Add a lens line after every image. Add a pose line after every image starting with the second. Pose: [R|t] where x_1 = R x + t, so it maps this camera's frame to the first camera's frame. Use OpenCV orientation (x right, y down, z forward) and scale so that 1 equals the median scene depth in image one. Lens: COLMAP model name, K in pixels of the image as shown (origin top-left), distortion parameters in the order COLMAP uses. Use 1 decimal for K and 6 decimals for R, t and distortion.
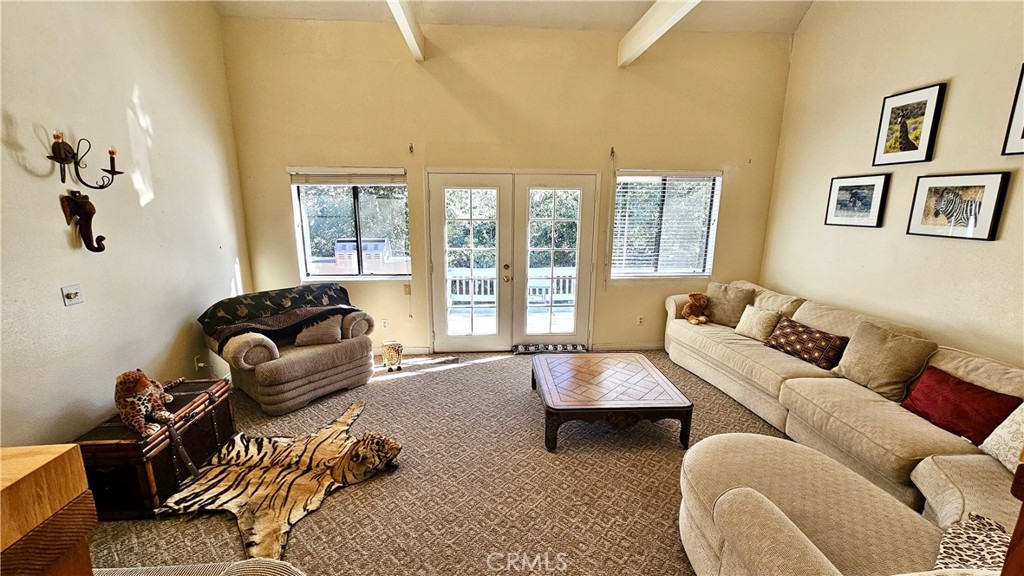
lens RADIAL K [[420.1, 0, 512.0], [0, 420.1, 288.0], [0, 0, 1]] dist [0.001164, 0.000116]
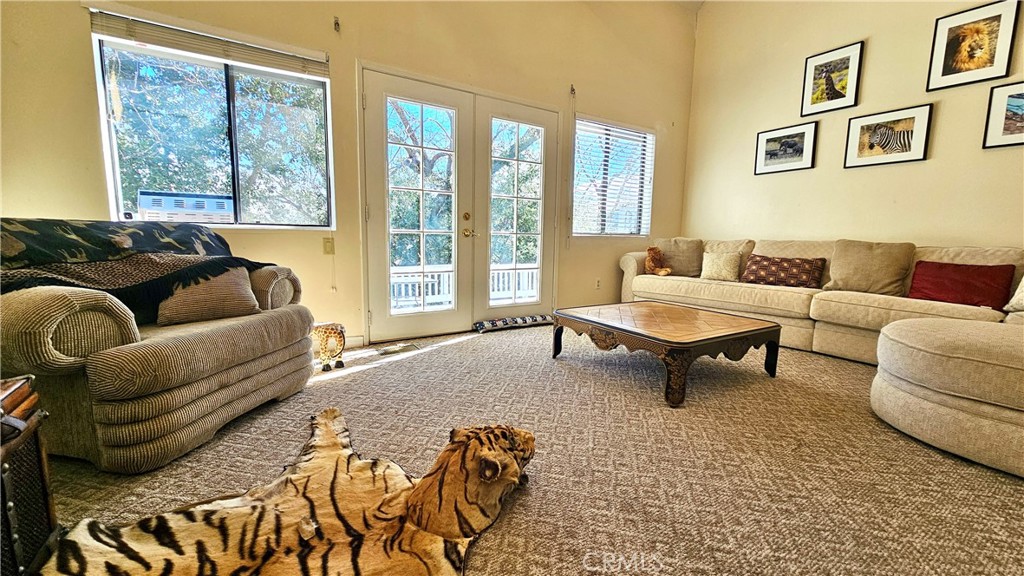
lens RADIAL K [[420.1, 0, 512.0], [0, 420.1, 288.0], [0, 0, 1]] dist [0.001164, 0.000116]
pose [[0.872233, -0.052907, 0.486220, -0.429217], [0.091678, 0.994197, -0.056281, 0.173549], [-0.480421, 0.093666, 0.872022, 0.420660]]
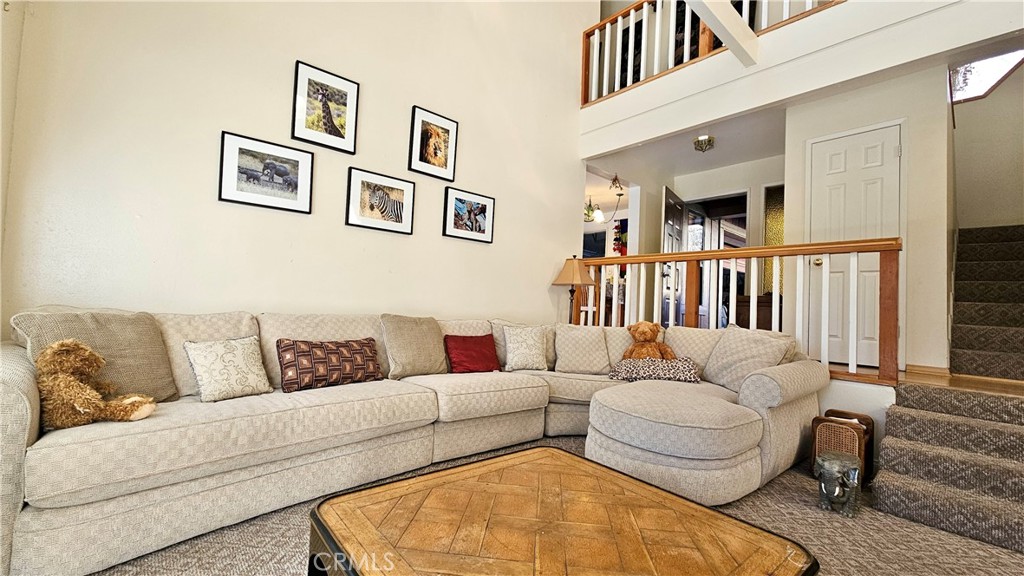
lens RADIAL K [[421.3, 0, 512.0], [0, 421.3, 288.0], [0, 0, 1]] dist [0.000560, -0.000081]
pose [[-0.604905, 0.001378, 0.796296, -0.048078], [0.120628, 0.988616, 0.089925, -0.023983], [-0.787108, 0.150452, -0.598185, 1.209512]]
